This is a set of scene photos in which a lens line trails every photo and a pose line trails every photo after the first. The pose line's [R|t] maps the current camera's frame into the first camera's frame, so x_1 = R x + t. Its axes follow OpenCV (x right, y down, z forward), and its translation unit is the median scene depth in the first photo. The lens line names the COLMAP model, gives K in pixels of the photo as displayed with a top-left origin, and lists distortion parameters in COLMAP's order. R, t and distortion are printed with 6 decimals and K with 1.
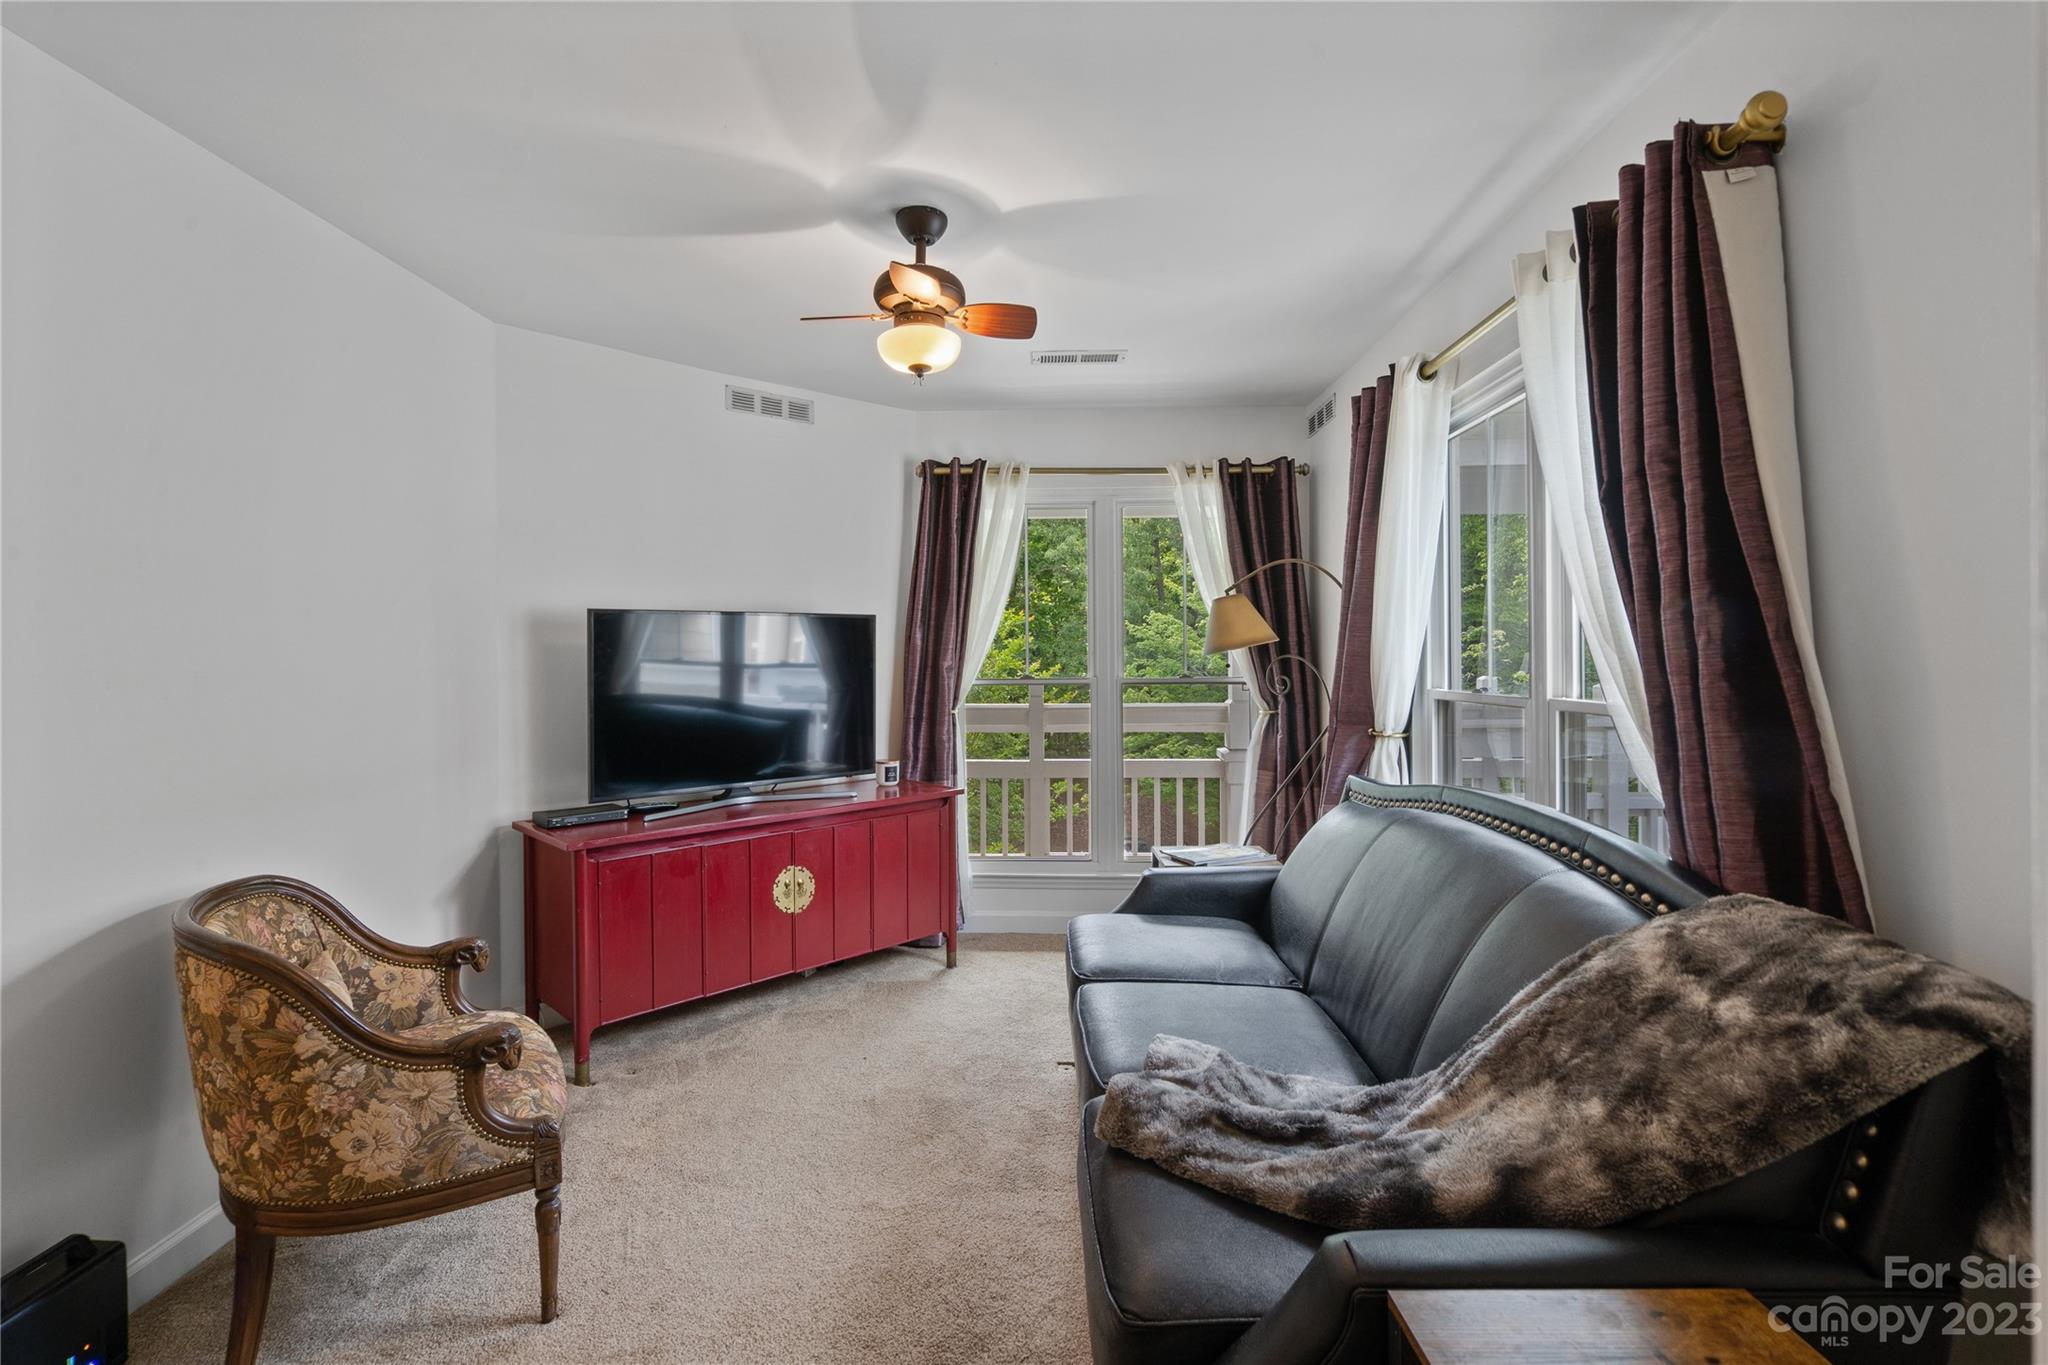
lens RADIAL K [[932.3, 0, 1008.4], [0, 932.3, 660.3], [0, 0, 1]] dist [0.000153, 0.000127]
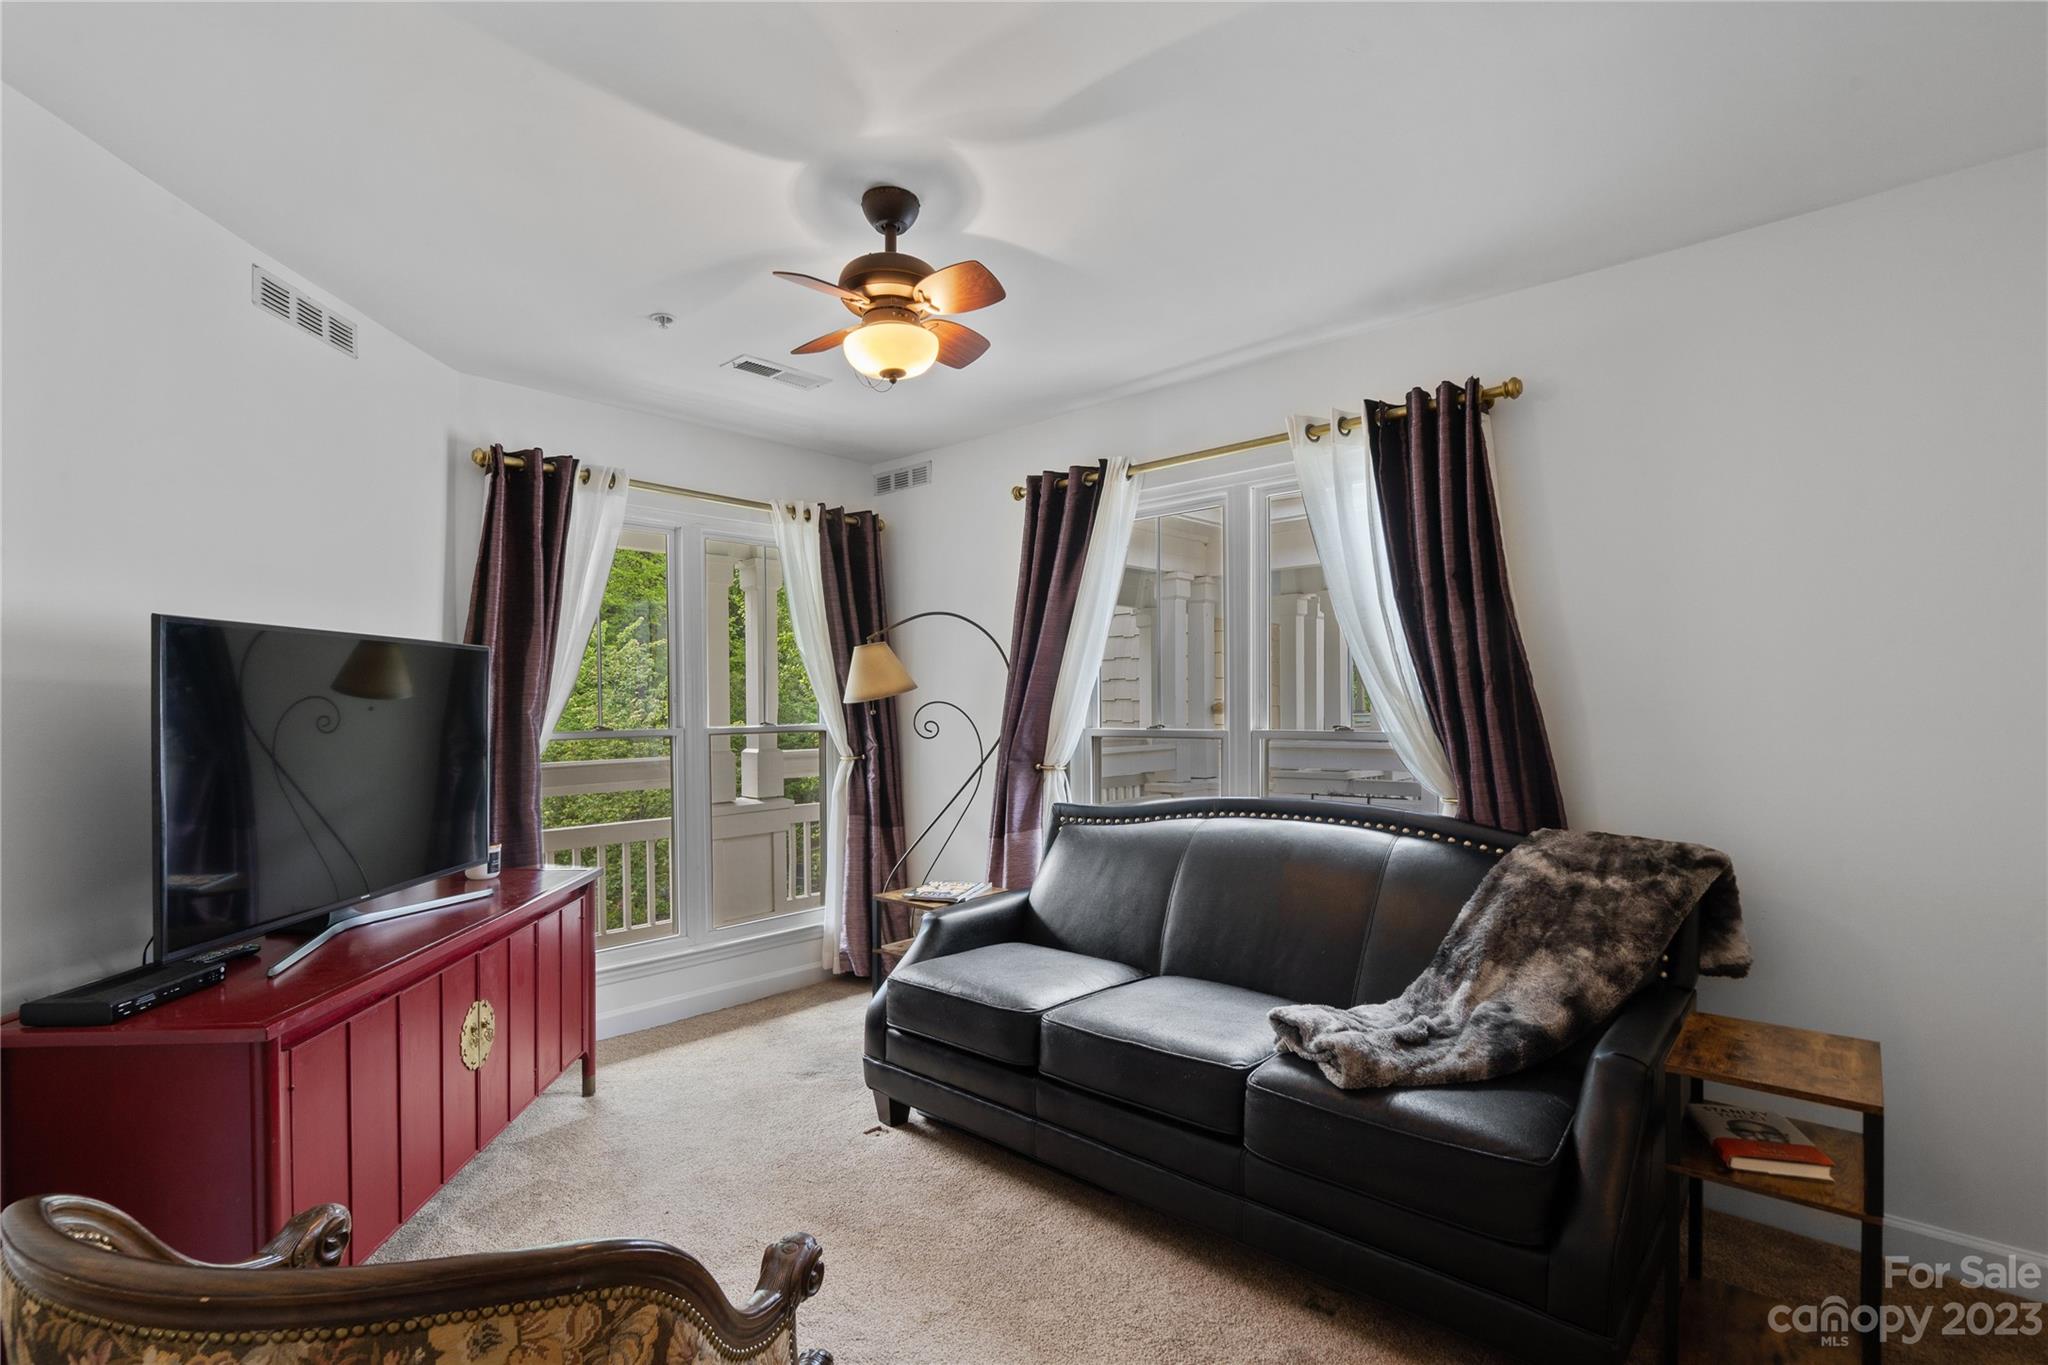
lens RADIAL K [[957.0, 0, 1008.2], [0, 957.0, 719.3], [0, 0, 1]] dist [-0.001001, 0.000021]
pose [[0.654947, -0.013220, 0.755560, -0.747393], [0.008616, 0.999913, 0.010026, 0.007414], [-0.755626, -0.000056, 0.655003, 0.334243]]
